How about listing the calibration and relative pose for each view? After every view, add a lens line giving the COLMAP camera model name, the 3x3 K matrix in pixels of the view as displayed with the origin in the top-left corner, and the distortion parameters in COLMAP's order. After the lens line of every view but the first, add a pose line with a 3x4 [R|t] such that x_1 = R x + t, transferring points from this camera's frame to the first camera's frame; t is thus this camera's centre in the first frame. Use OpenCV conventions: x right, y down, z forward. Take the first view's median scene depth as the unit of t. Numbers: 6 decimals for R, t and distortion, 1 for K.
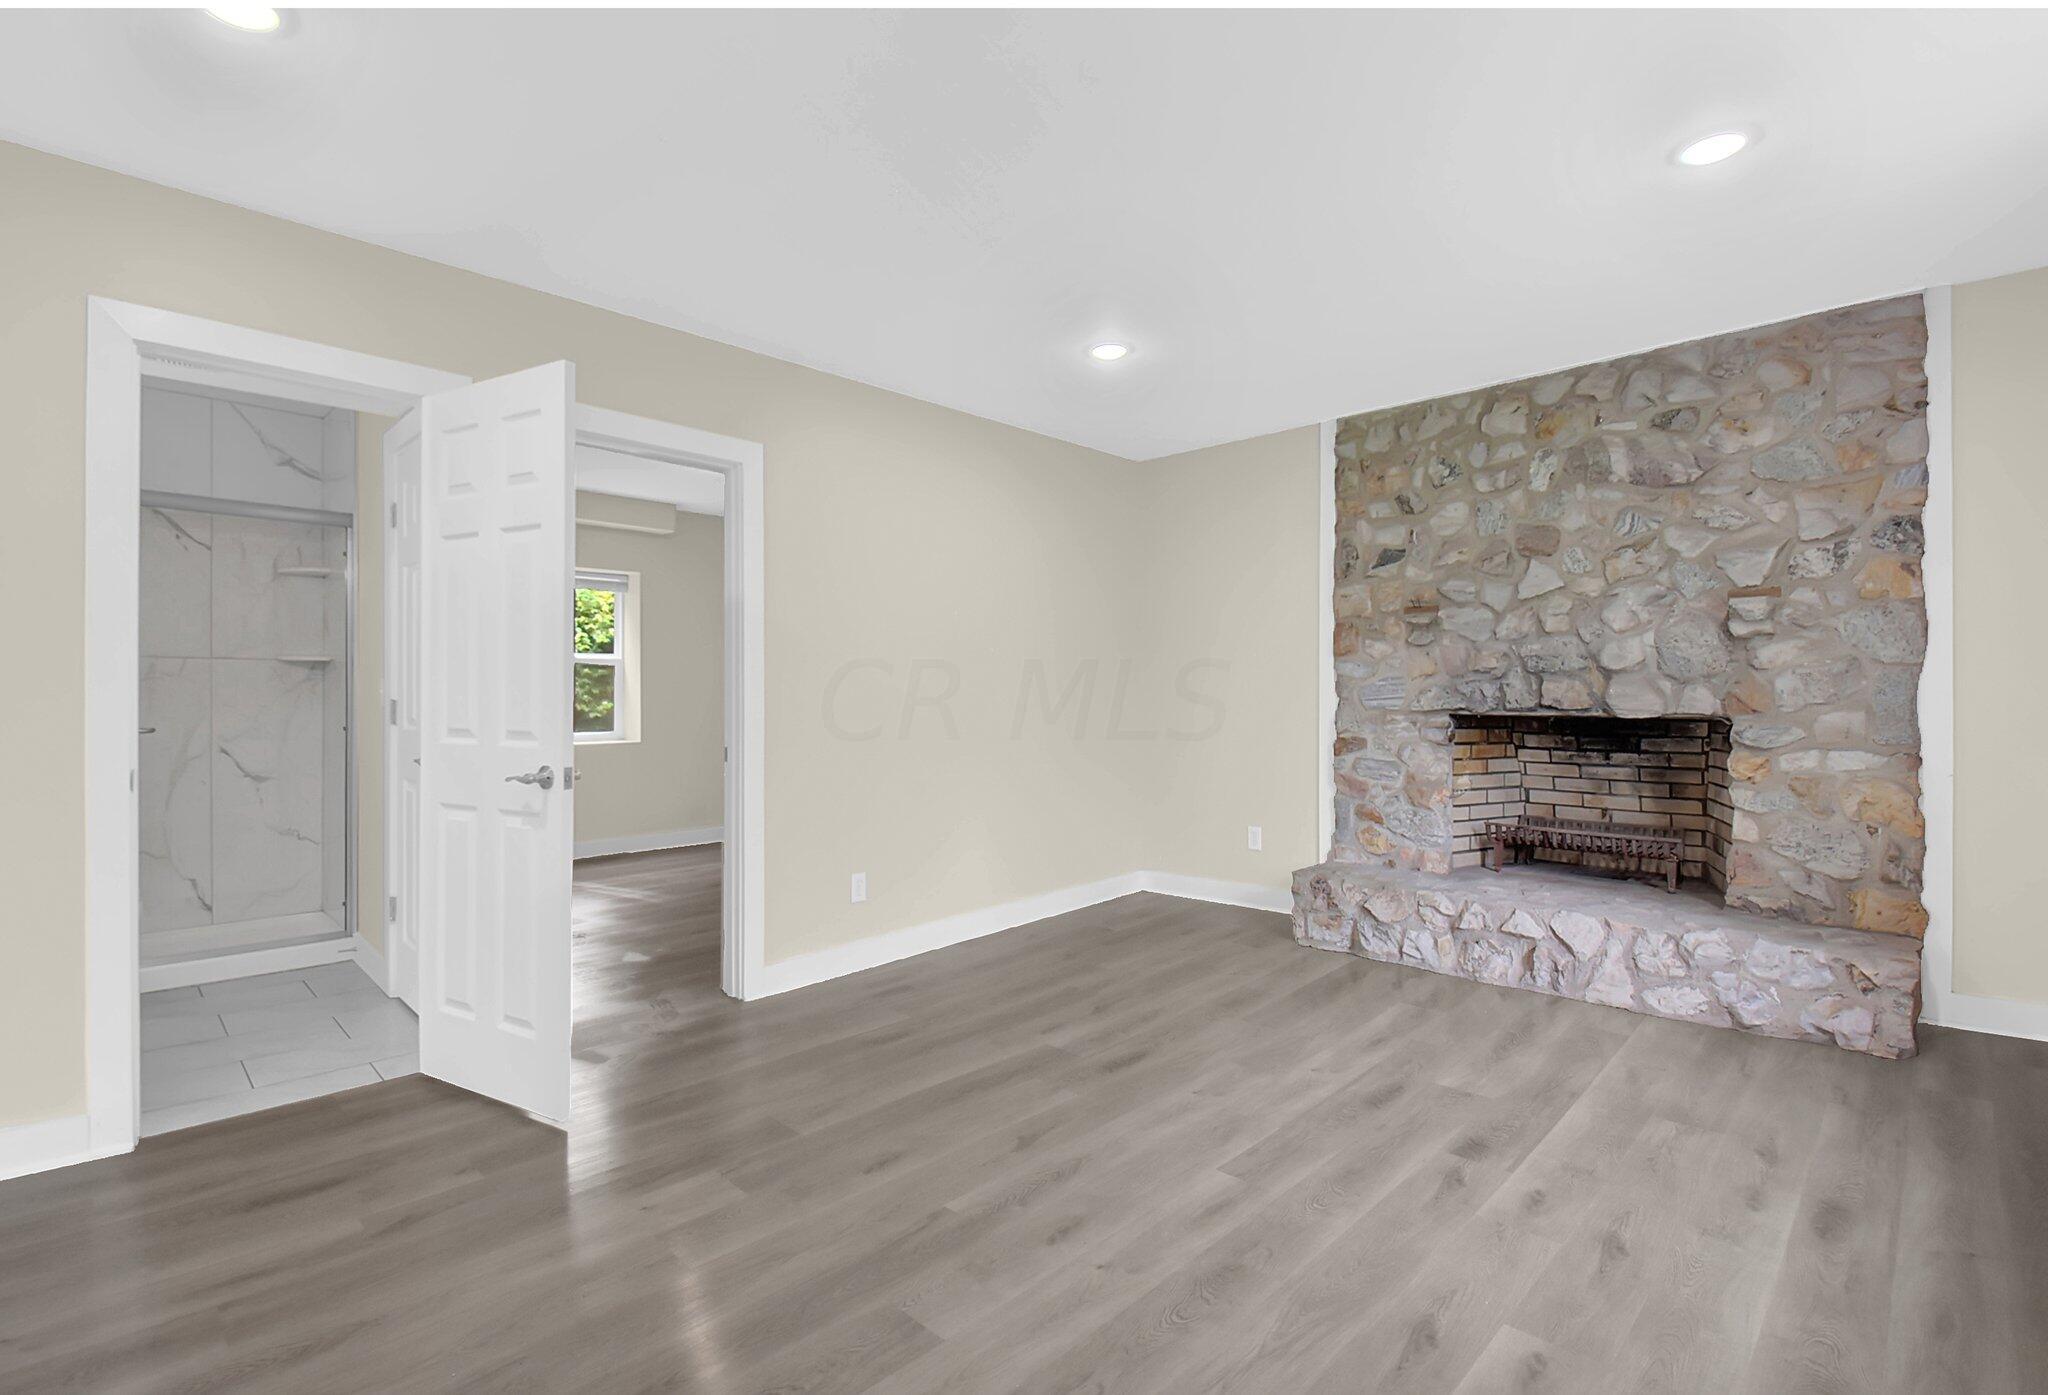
lens RADIAL K [[957.0, 0, 1020.7], [0, 957.0, 692.3], [0, 0, 1]] dist [0.018358, -0.025921]
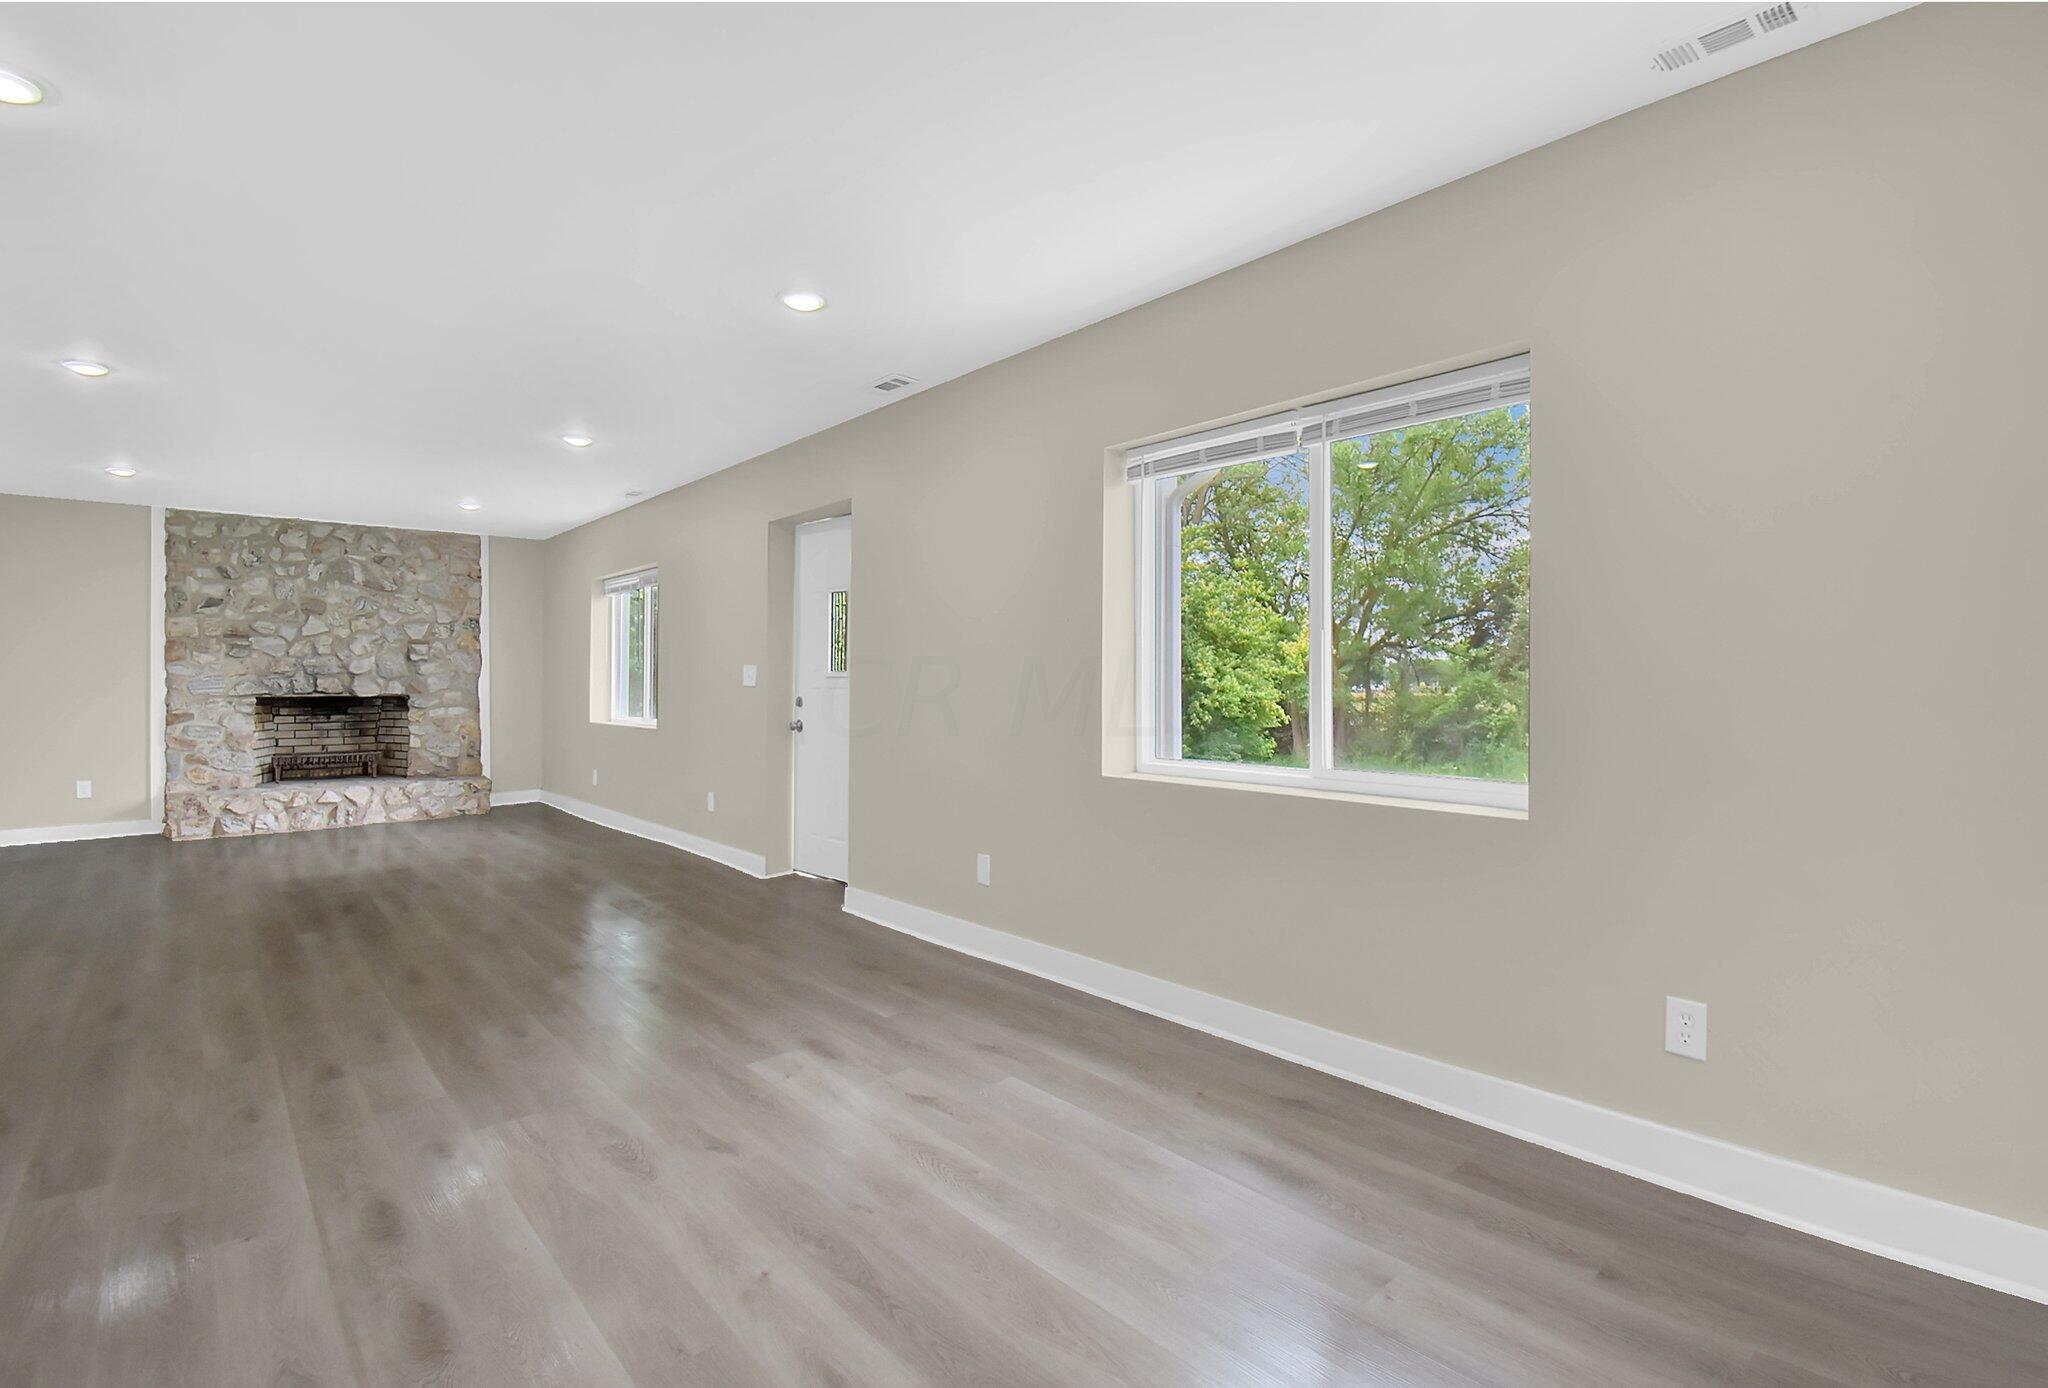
lens RADIAL K [[963.1, 0, 1029.8], [0, 963.1, 666.1], [0, 0, 1]] dist [-0.001996, -0.015955]
pose [[0.071918, 0.018744, 0.997234, -1.286953], [0.001206, 0.999821, -0.018880, 0.001137], [-0.997410, 0.002561, 0.071883, -0.584271]]
